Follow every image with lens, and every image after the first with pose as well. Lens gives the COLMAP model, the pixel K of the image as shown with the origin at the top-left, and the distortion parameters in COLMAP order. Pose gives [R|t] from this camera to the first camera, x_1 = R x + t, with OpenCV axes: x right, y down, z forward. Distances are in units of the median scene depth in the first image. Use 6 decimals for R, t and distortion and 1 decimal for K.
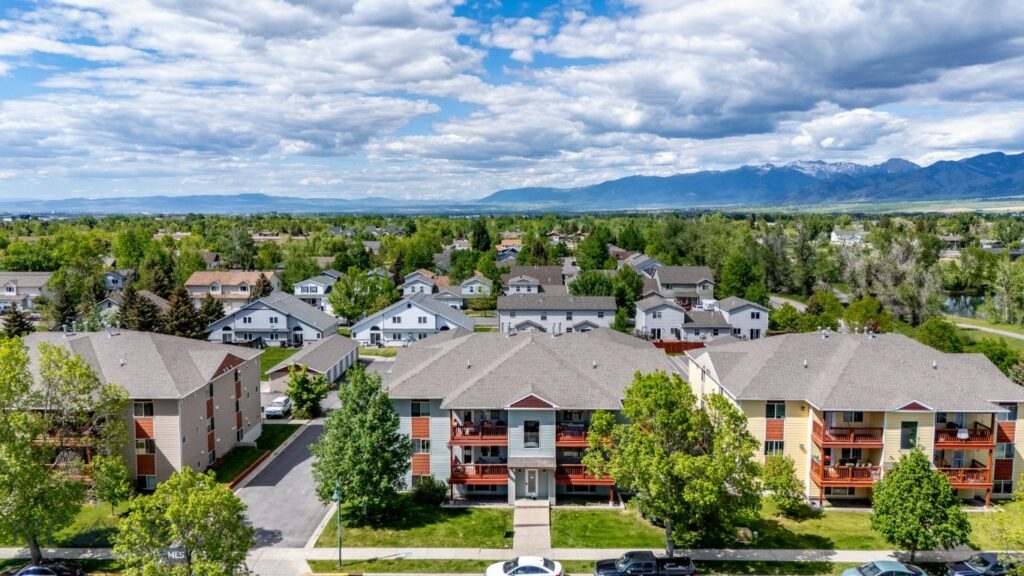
lens RADIAL K [[755.0, 0, 511.8], [0, 755.0, 283.5], [0, 0, 1]] dist [0.023925, -0.029500]
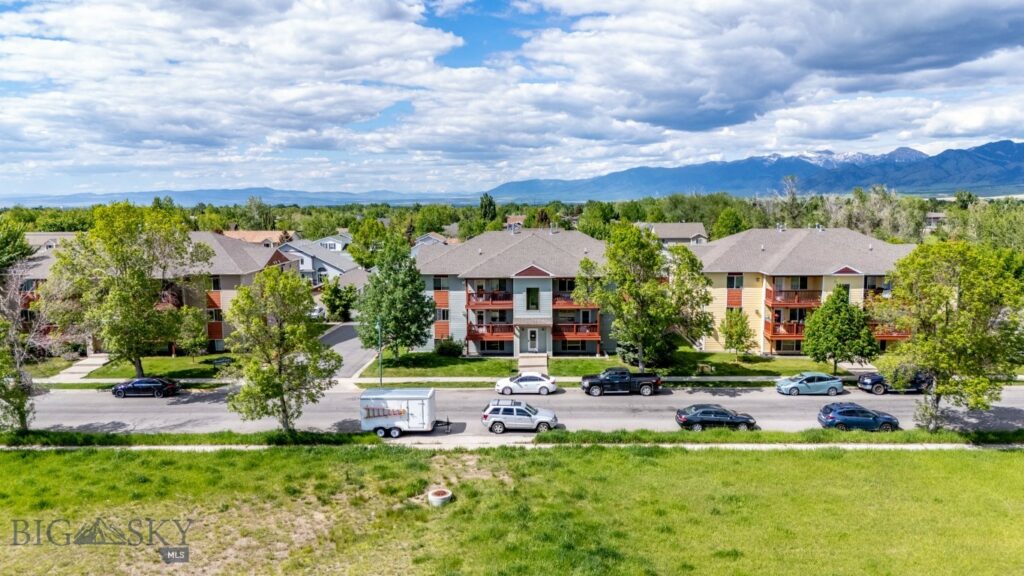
lens RADIAL K [[755.0, 0, 510.6], [0, 755.0, 291.6], [0, 0, 1]] dist [0.023925, -0.029500]
pose [[0.999939, -0.004901, -0.009851, 0.002314], [0.005096, 0.999790, 0.019843, 0.160604], [0.009752, -0.019892, 0.999755, -0.212461]]
